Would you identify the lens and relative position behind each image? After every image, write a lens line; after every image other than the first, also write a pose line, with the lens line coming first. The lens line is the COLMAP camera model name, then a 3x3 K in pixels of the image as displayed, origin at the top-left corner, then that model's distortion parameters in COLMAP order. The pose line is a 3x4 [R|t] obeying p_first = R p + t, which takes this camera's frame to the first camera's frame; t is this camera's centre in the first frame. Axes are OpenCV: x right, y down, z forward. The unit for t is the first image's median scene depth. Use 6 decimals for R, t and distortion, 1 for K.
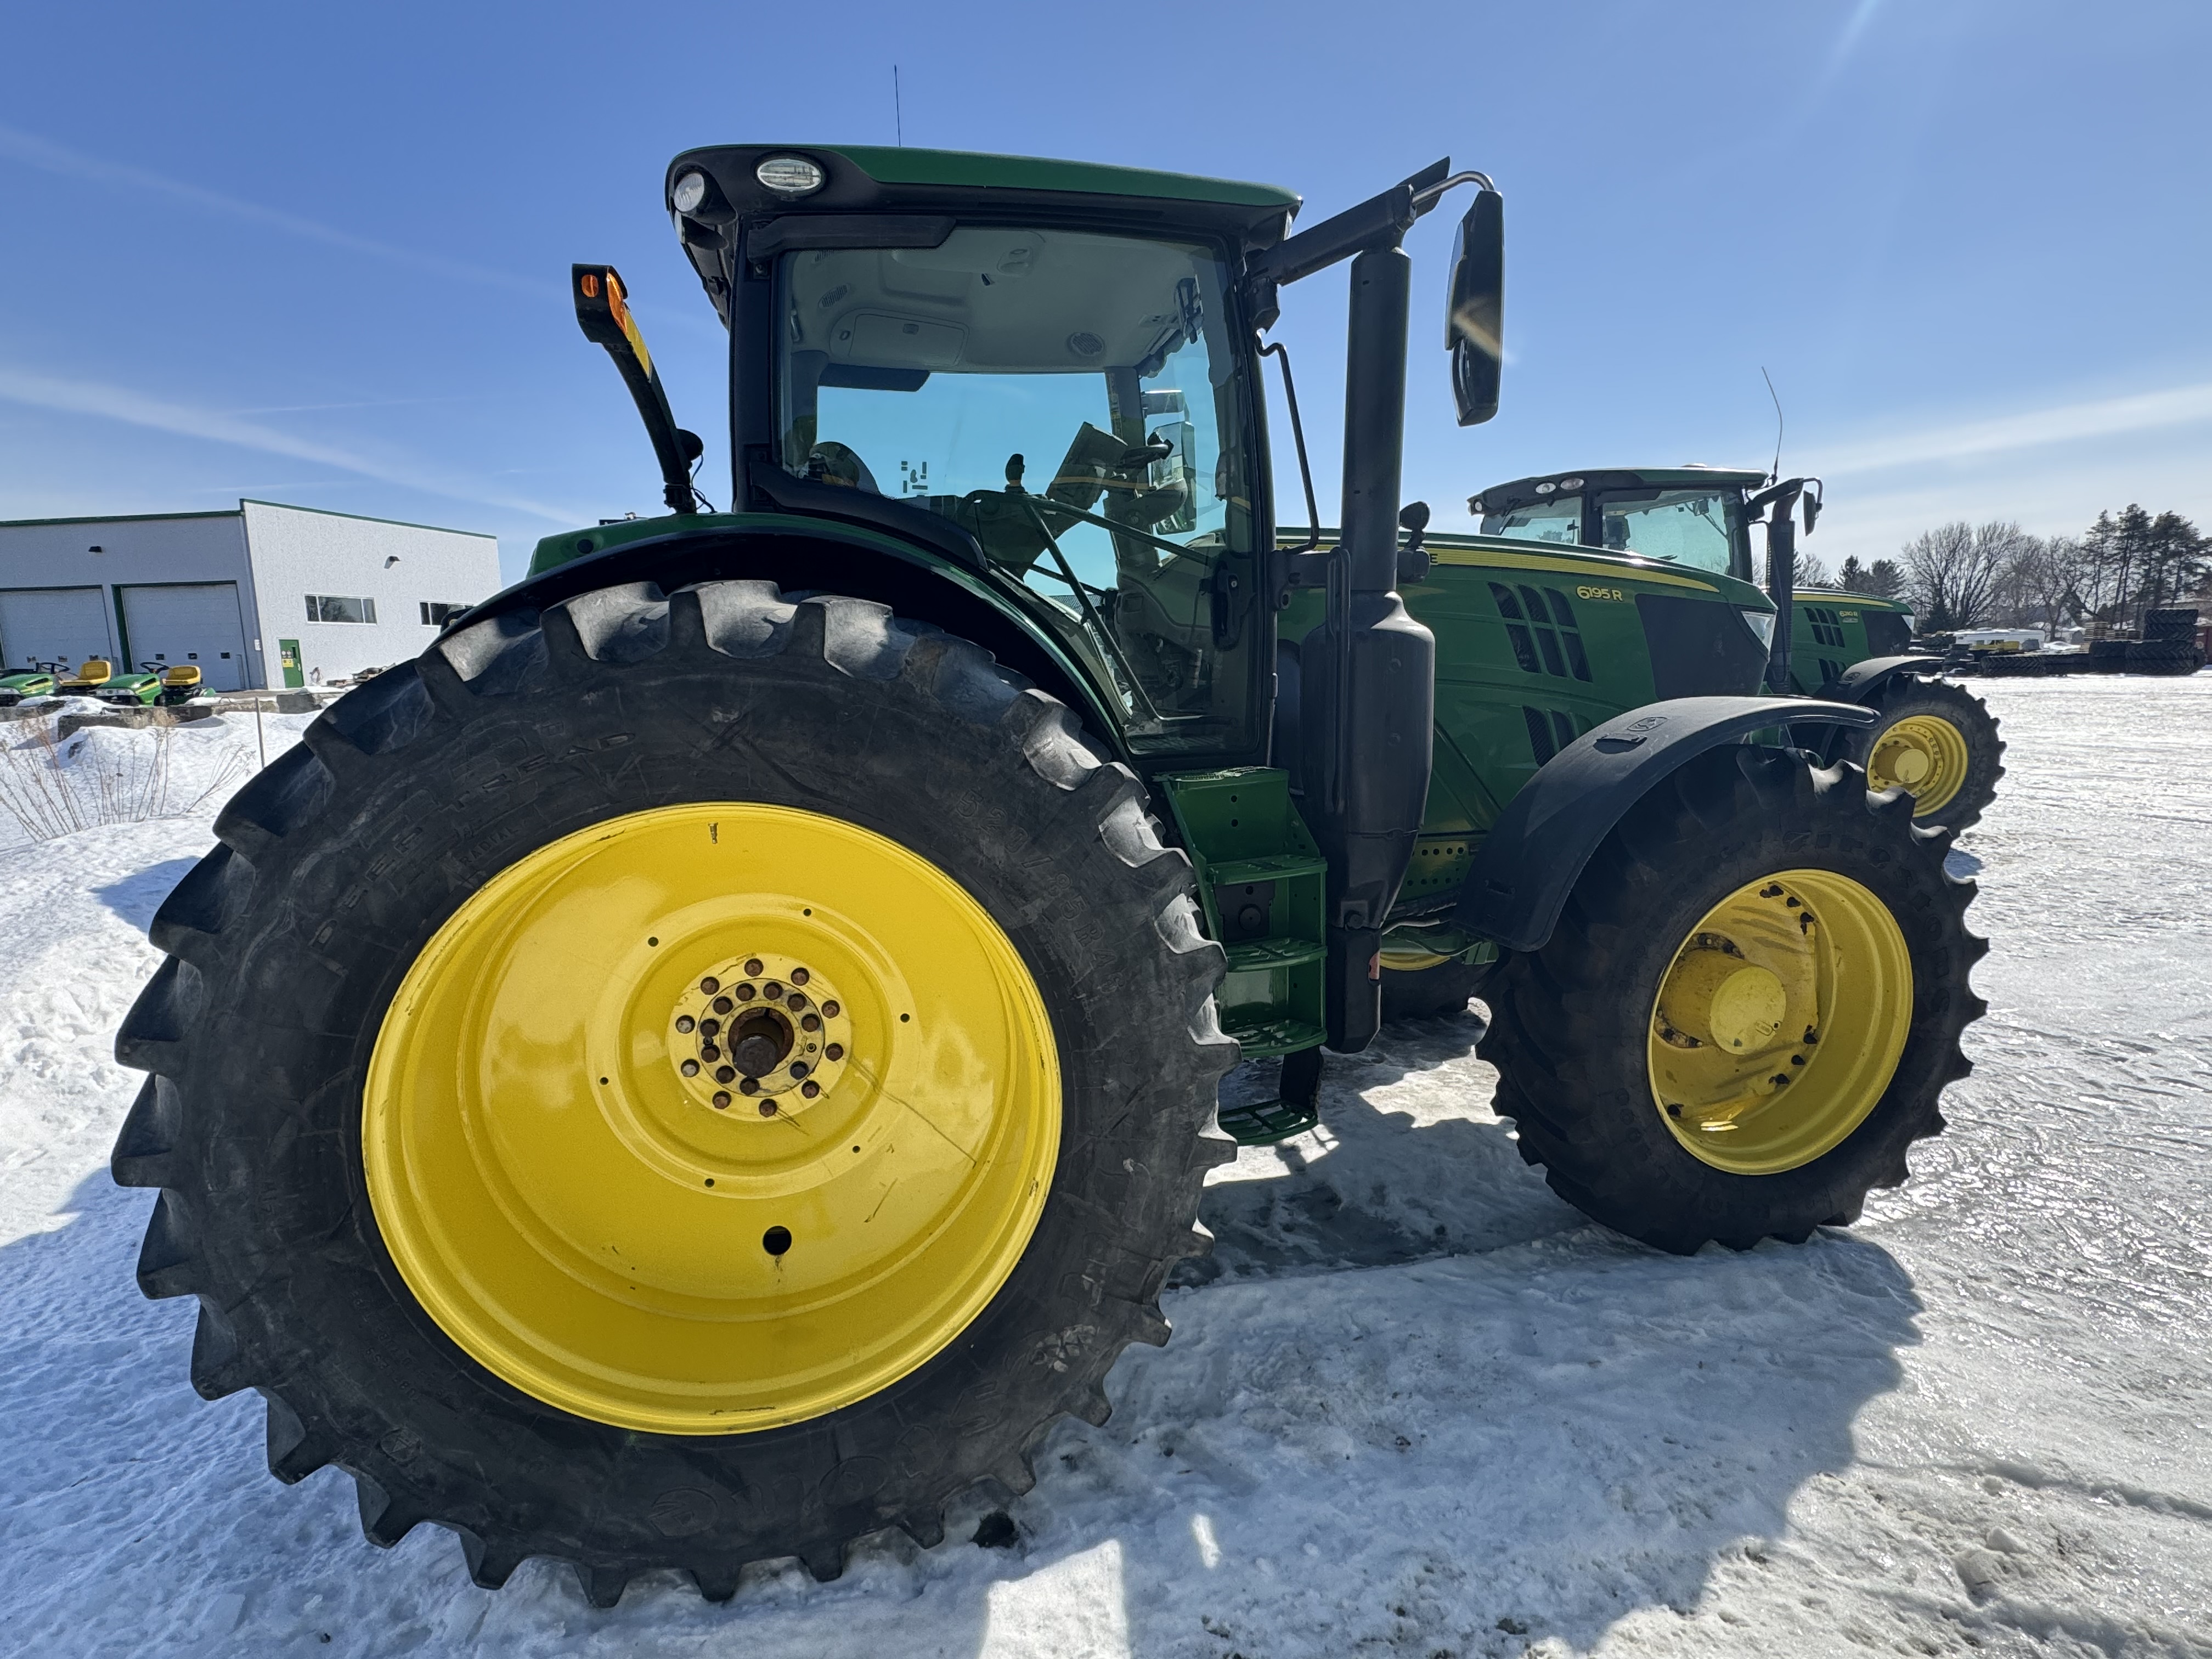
lens RADIAL K [[1110.6, 0, 1108.5], [0, 1110.6, 832.7], [0, 0, 1]] dist [-0.001820, -0.000319]
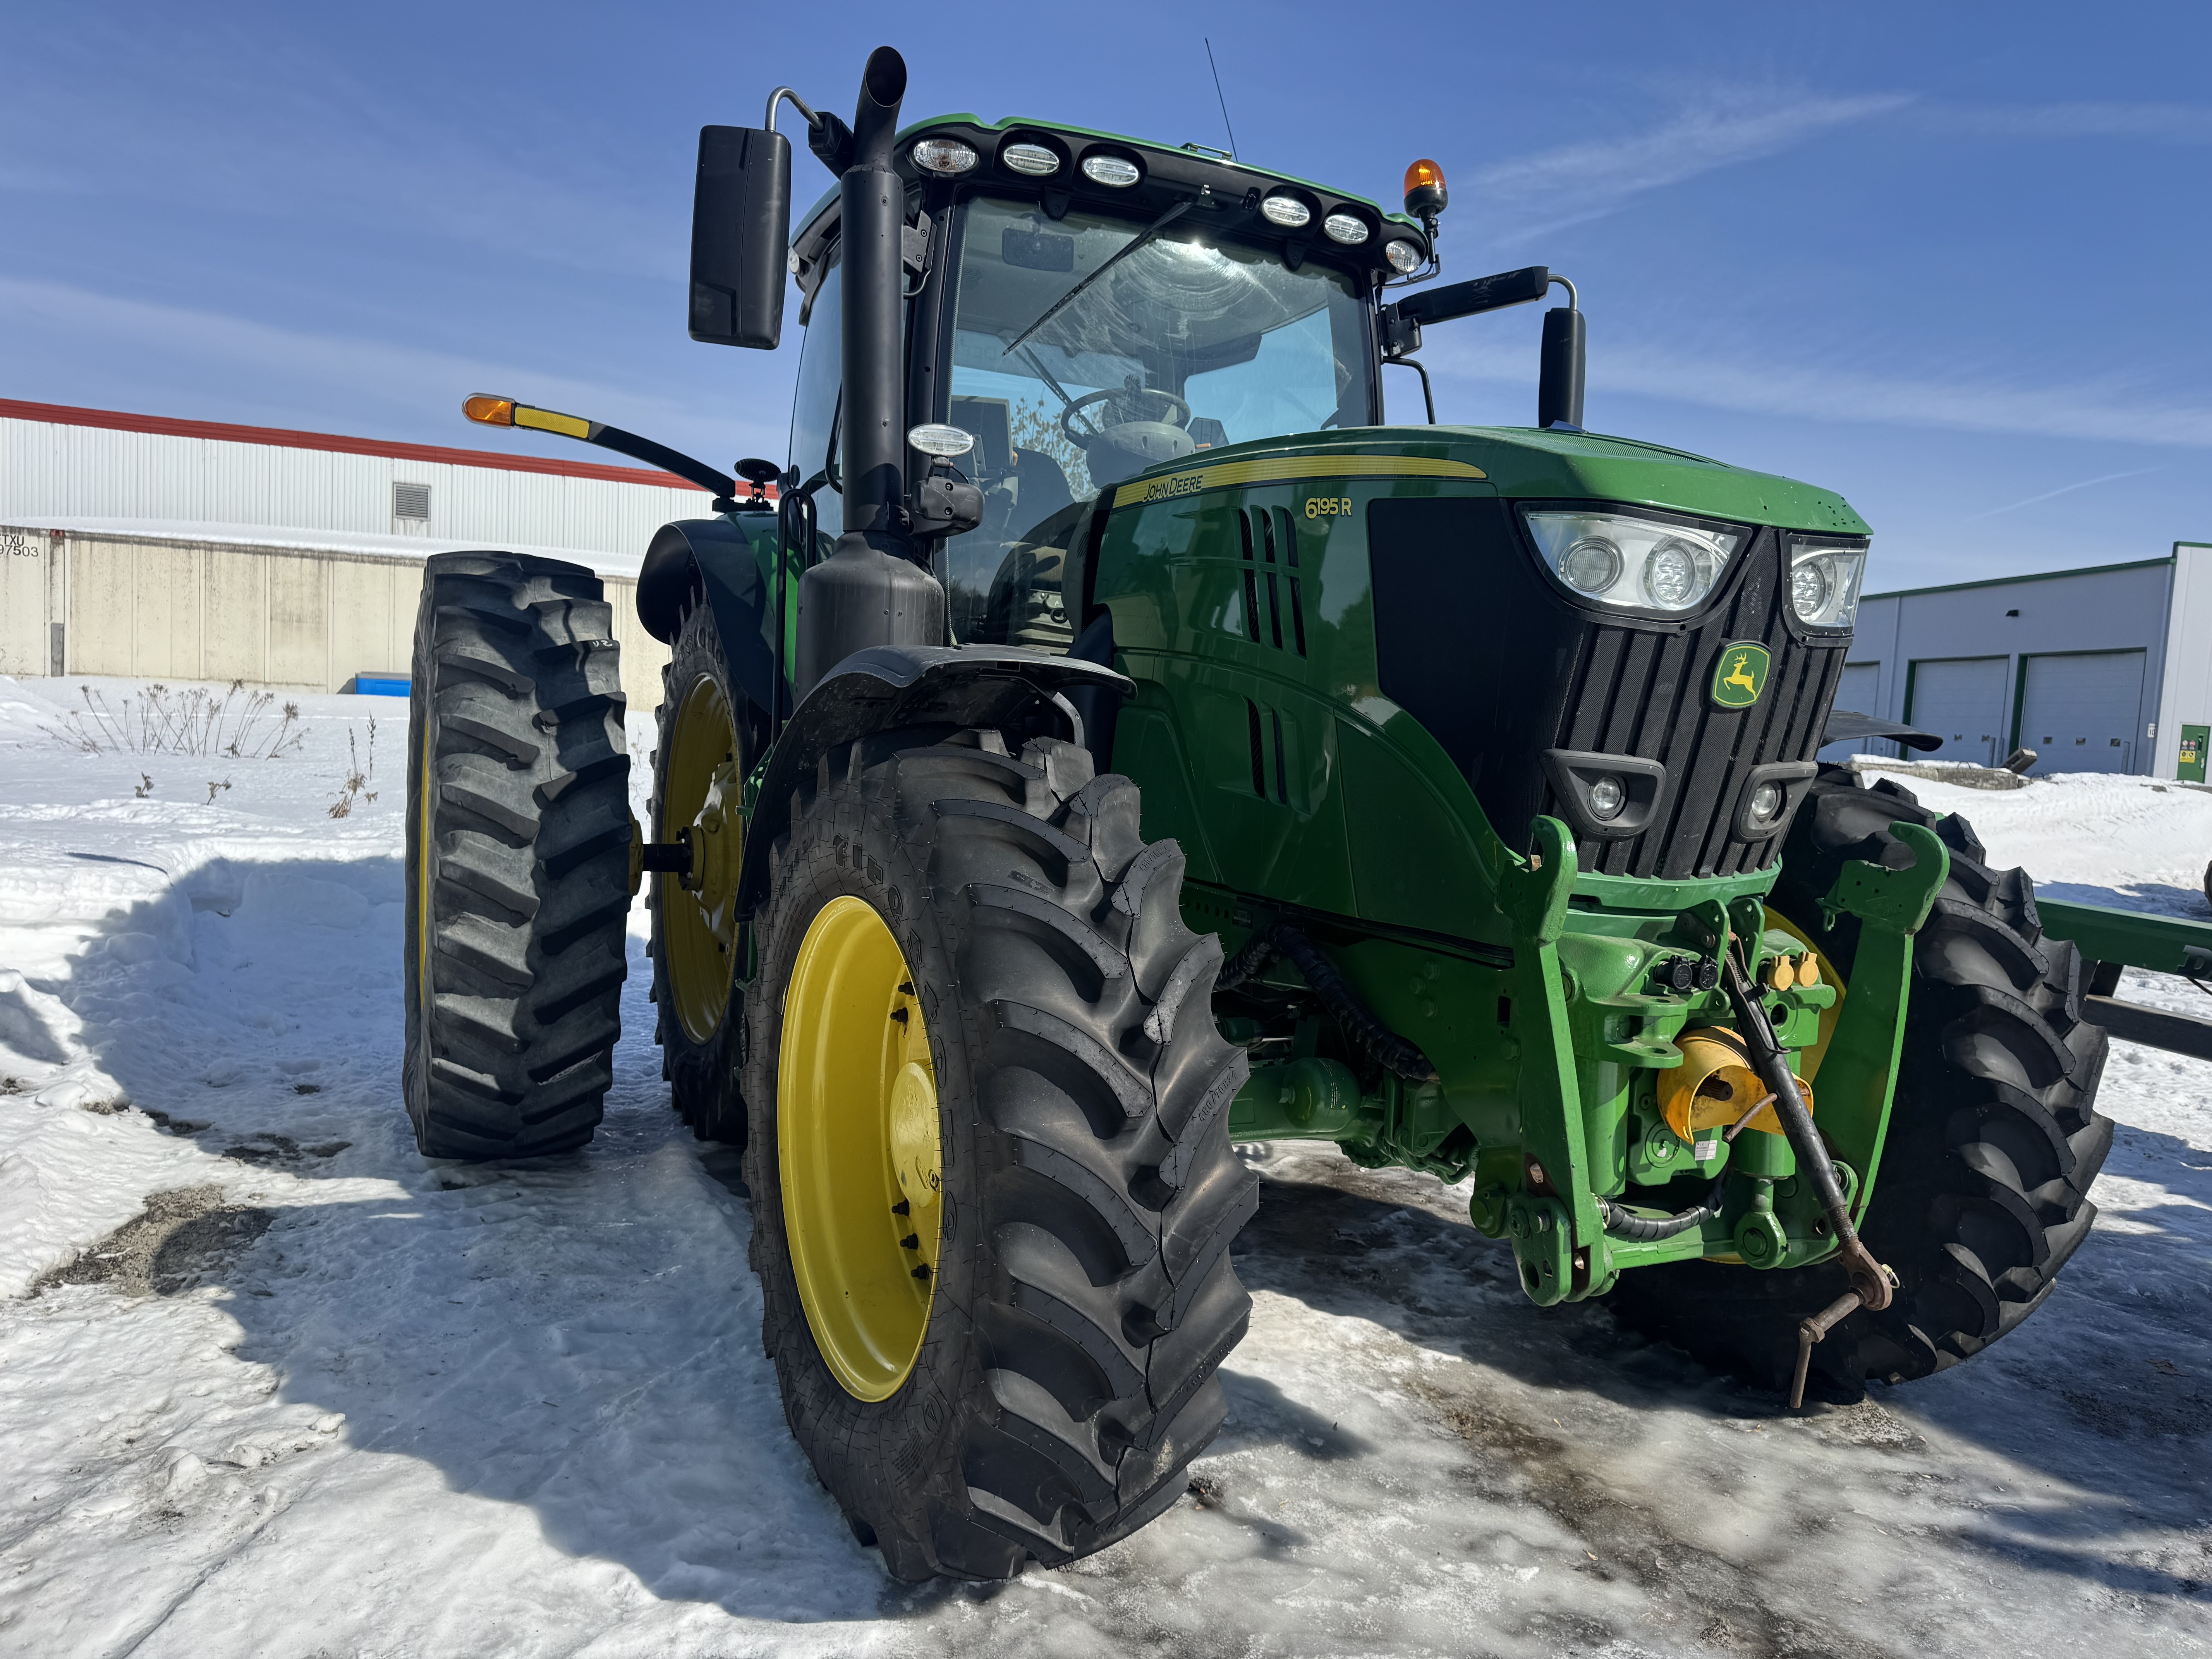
lens RADIAL K [[1579.9, 0, 1117.0], [0, 1579.9, 829.5], [0, 0, 1]] dist [0.001619, -0.004498]
pose [[0.240998, 0.099166, -0.965446, 0.113740], [-0.210256, 0.976476, 0.047814, -0.006056], [0.947477, 0.191468, 0.256179, 0.066098]]
